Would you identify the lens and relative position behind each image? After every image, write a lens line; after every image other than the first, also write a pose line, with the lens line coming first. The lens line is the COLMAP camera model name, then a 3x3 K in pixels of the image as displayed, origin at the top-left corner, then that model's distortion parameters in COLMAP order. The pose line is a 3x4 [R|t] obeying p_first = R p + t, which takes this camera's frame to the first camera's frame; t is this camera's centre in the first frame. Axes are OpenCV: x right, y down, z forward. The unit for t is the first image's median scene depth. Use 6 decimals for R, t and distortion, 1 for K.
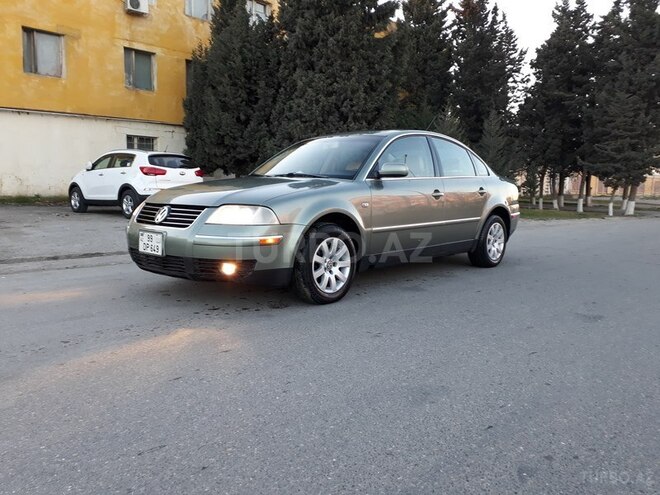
lens RADIAL K [[544.1, 0, 330.0], [0, 544.1, 247.5], [0, 0, 1]] dist [0.041318, -0.005780]
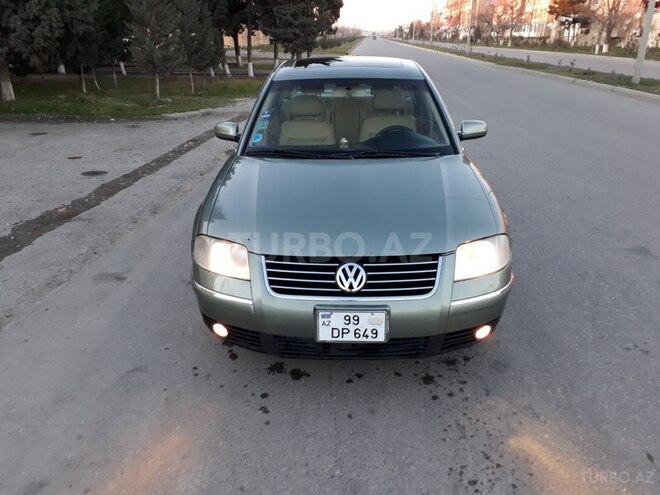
lens RADIAL K [[544.1, 0, 330.0], [0, 544.1, 247.5], [0, 0, 1]] dist [0.041318, -0.005780]
pose [[0.751087, -0.265699, 0.604378, -0.701050], [0.095812, 0.949618, 0.298406, -0.282503], [-0.653214, -0.166222, 0.738702, 0.572981]]
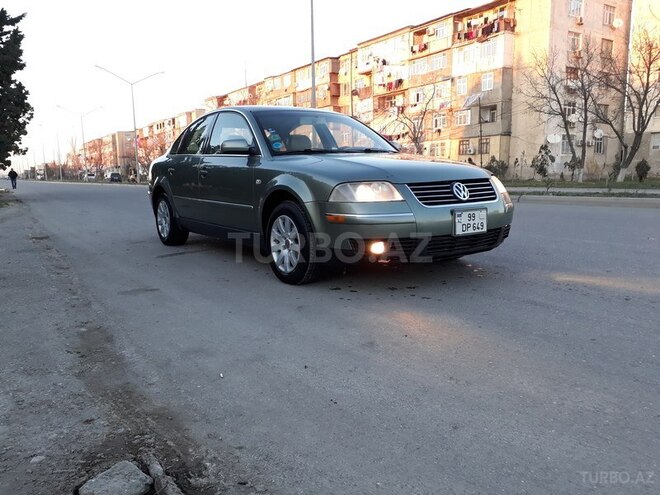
lens RADIAL K [[544.1, 0, 330.0], [0, 544.1, 247.5], [0, 0, 1]] dist [0.041318, -0.005780]
pose [[0.223916, -0.164791, 0.960576, -1.285845], [0.137343, 0.981102, 0.136297, -0.125922], [-0.964883, 0.101409, 0.242317, 1.013718]]
